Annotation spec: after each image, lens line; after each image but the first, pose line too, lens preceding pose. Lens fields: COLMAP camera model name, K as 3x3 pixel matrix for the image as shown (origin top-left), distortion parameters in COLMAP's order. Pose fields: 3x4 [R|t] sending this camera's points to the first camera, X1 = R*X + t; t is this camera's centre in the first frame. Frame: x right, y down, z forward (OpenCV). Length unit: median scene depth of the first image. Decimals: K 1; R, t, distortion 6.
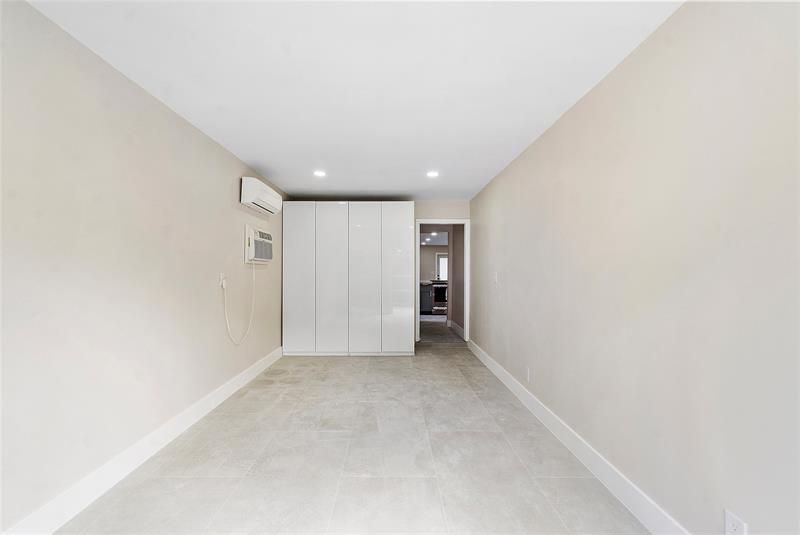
lens RADIAL K [[338.9, 0, 394.1], [0, 338.9, 269.6], [0, 0, 1]] dist [0.000198, 0.000007]
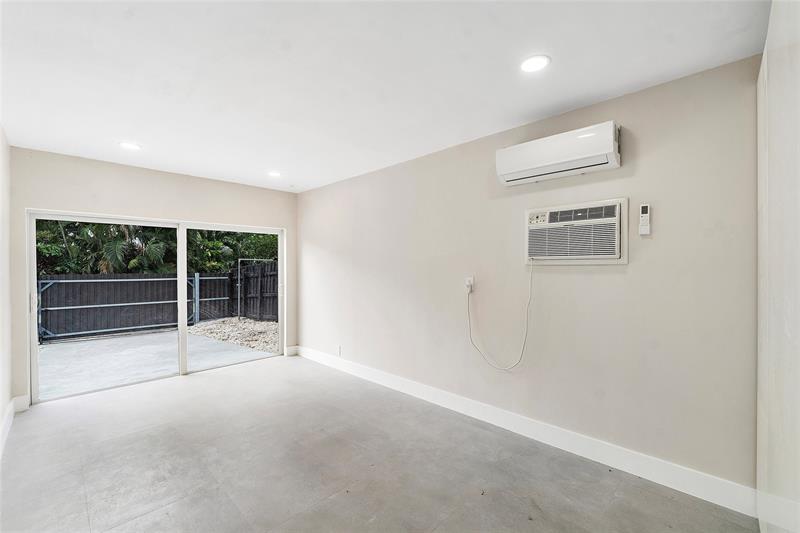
lens RADIAL K [[338.9, 0, 394.1], [0, 338.9, 268.6], [0, 0, 1]] dist [0.000198, 0.000007]
pose [[-0.704590, 0.001013, -0.709614, 0.241718], [0.001635, 0.999999, -0.000196, -0.011348], [0.709613, -0.001299, -0.704590, 1.226962]]
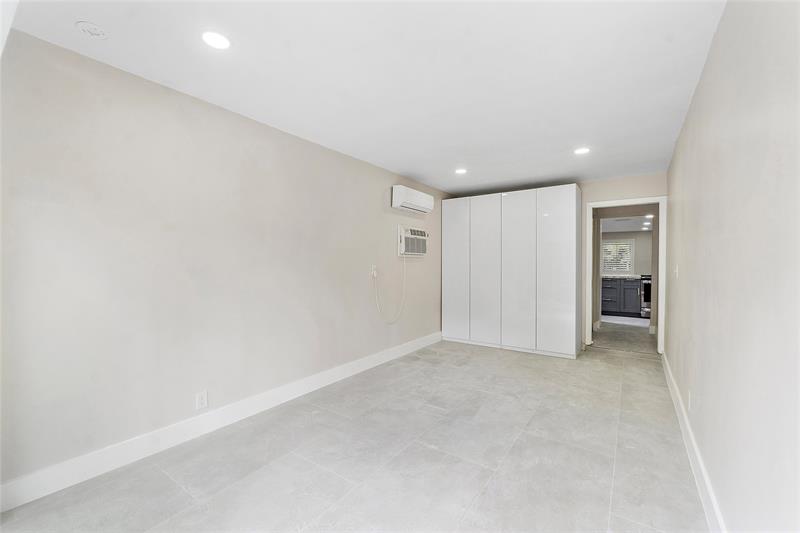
lens RADIAL K [[338.9, 0, 394.1], [0, 338.9, 268.6], [0, 0, 1]] dist [0.000198, 0.000007]
pose [[0.811609, 0.008110, -0.584144, 0.238427], [0.003451, 0.999820, 0.018677, -0.000176], [0.584190, -0.017174, 0.811435, 0.015908]]
